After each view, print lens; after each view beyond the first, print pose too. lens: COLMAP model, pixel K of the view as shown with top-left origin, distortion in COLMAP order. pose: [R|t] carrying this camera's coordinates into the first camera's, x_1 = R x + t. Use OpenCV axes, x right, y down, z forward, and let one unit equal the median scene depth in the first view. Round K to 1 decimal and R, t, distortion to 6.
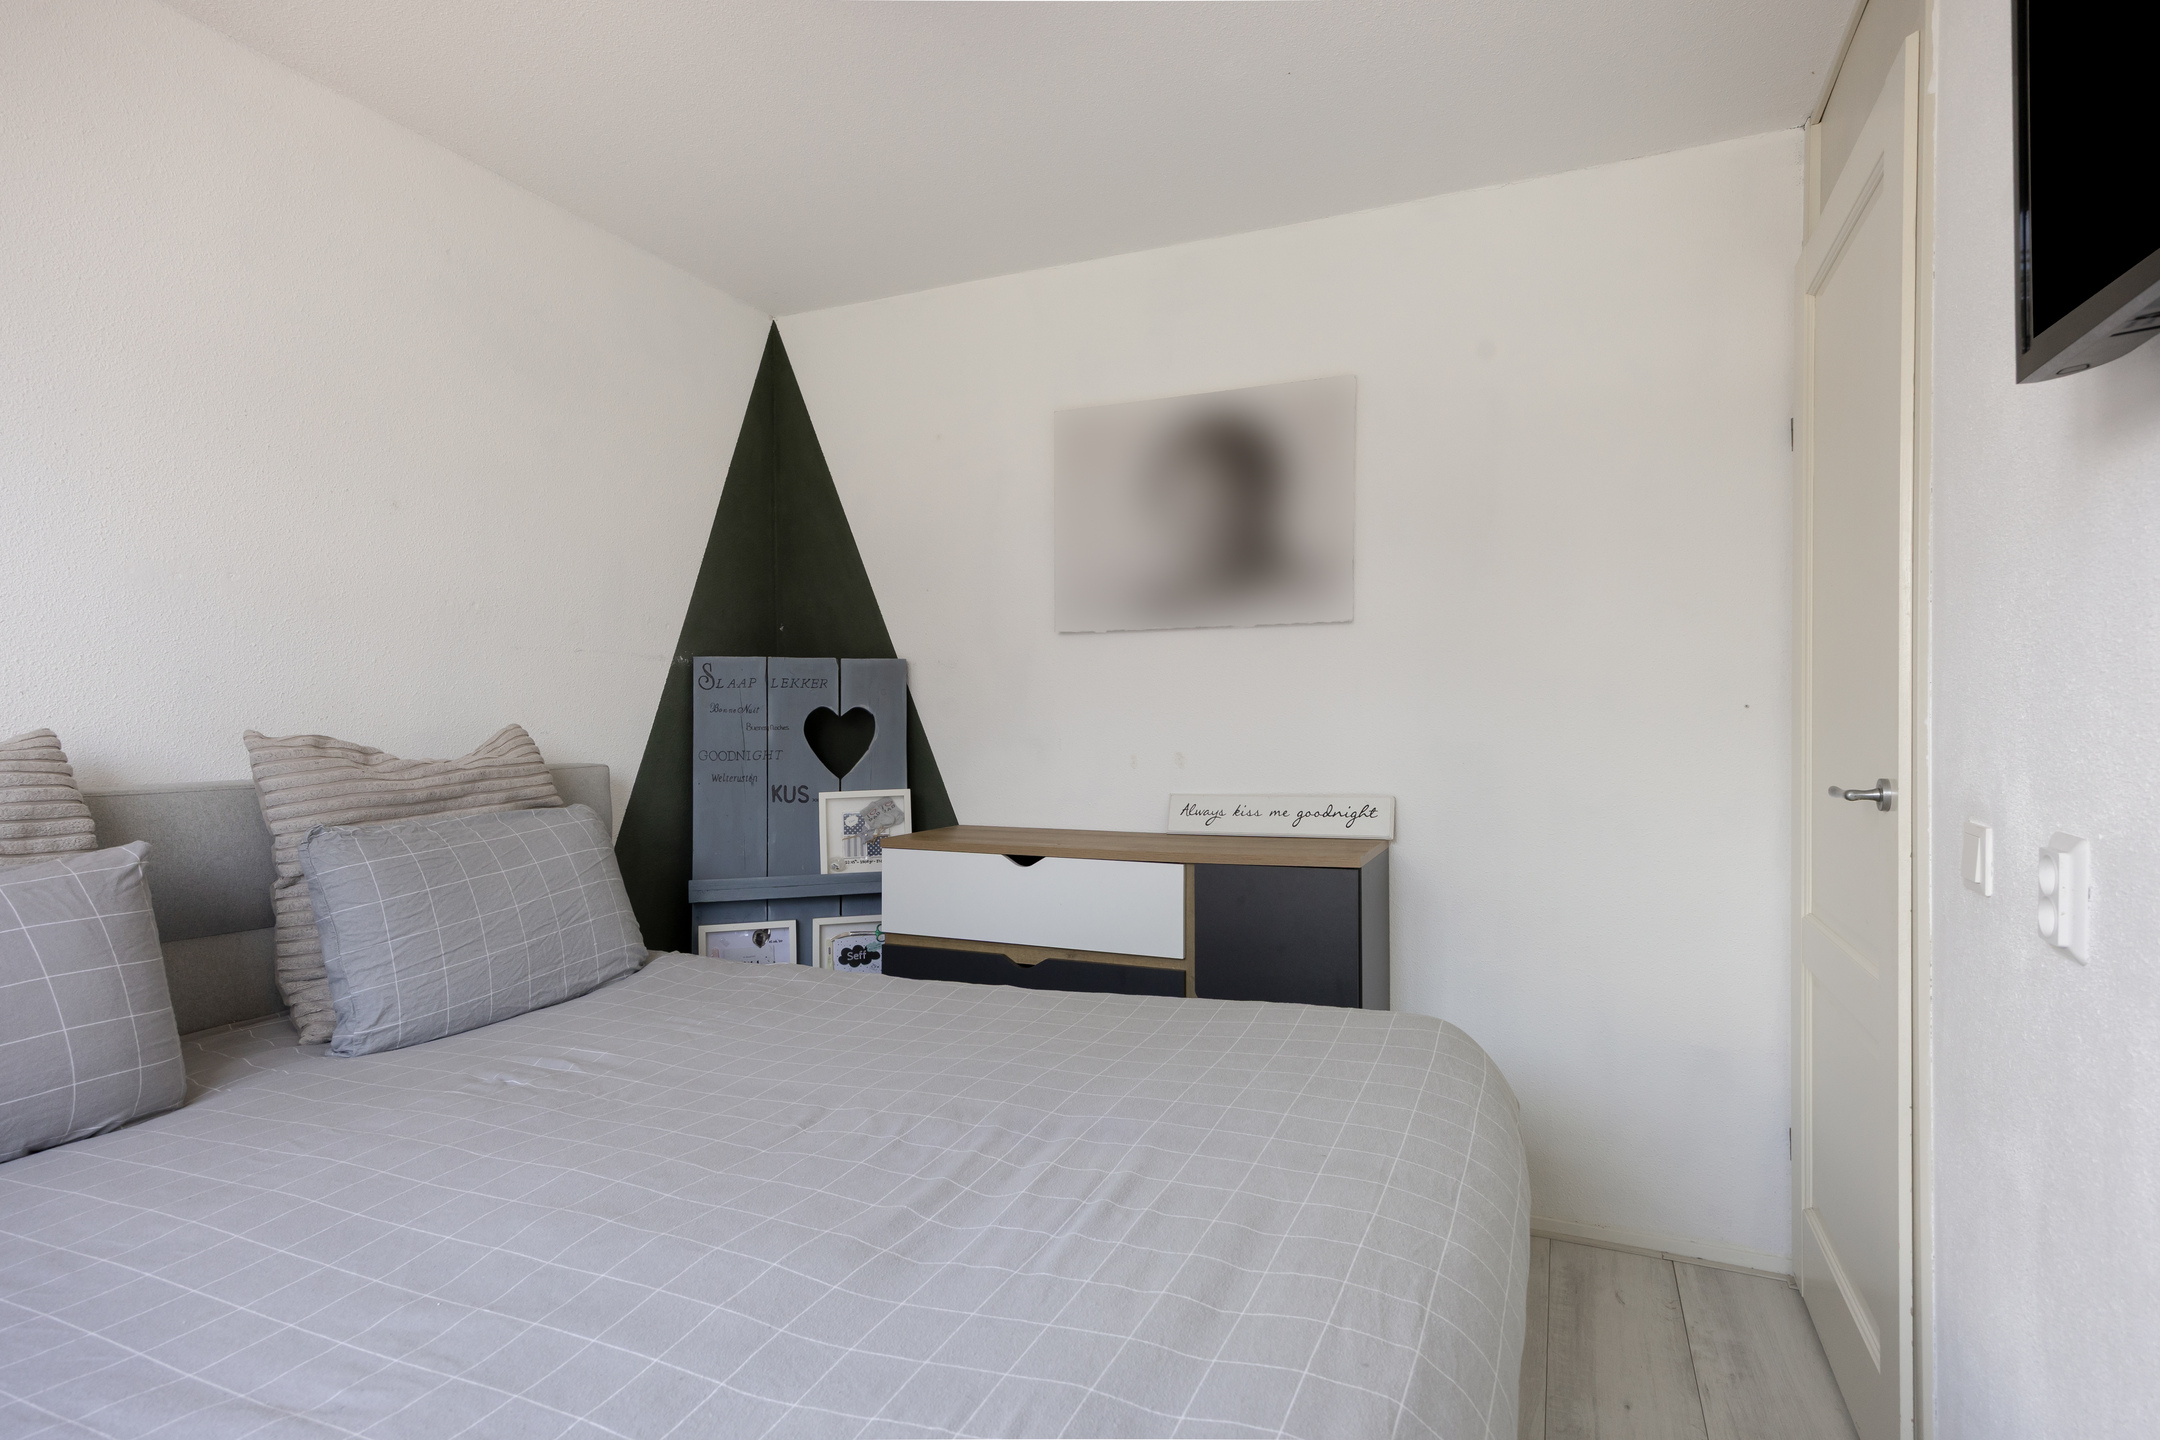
lens RADIAL K [[1144.2, 0, 1073.1], [0, 1144.2, 734.3], [0, 0, 1]] dist [-0.001300, -0.002261]
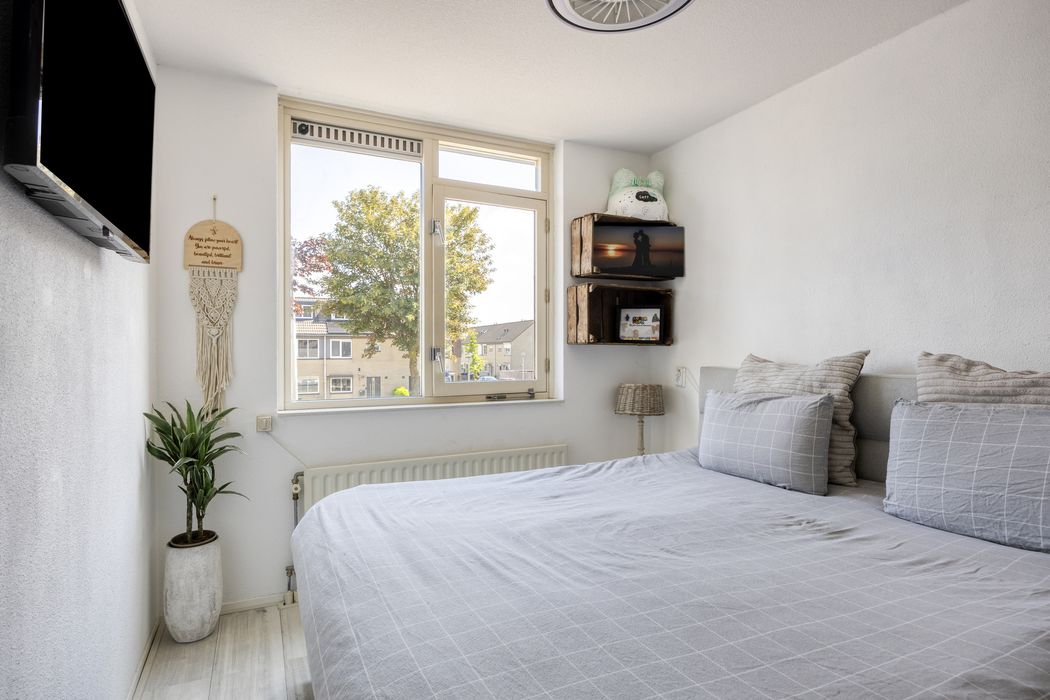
lens RADIAL K [[556.2, 0, 525.7], [0, 556.2, 355.4], [0, 0, 1]] dist [-0.001300, -0.002261]
pose [[-0.637269, 0.021231, -0.770349, 0.543613], [0.002604, 0.999674, 0.025397, -0.023712], [0.770637, 0.014178, -0.637117, 1.154561]]
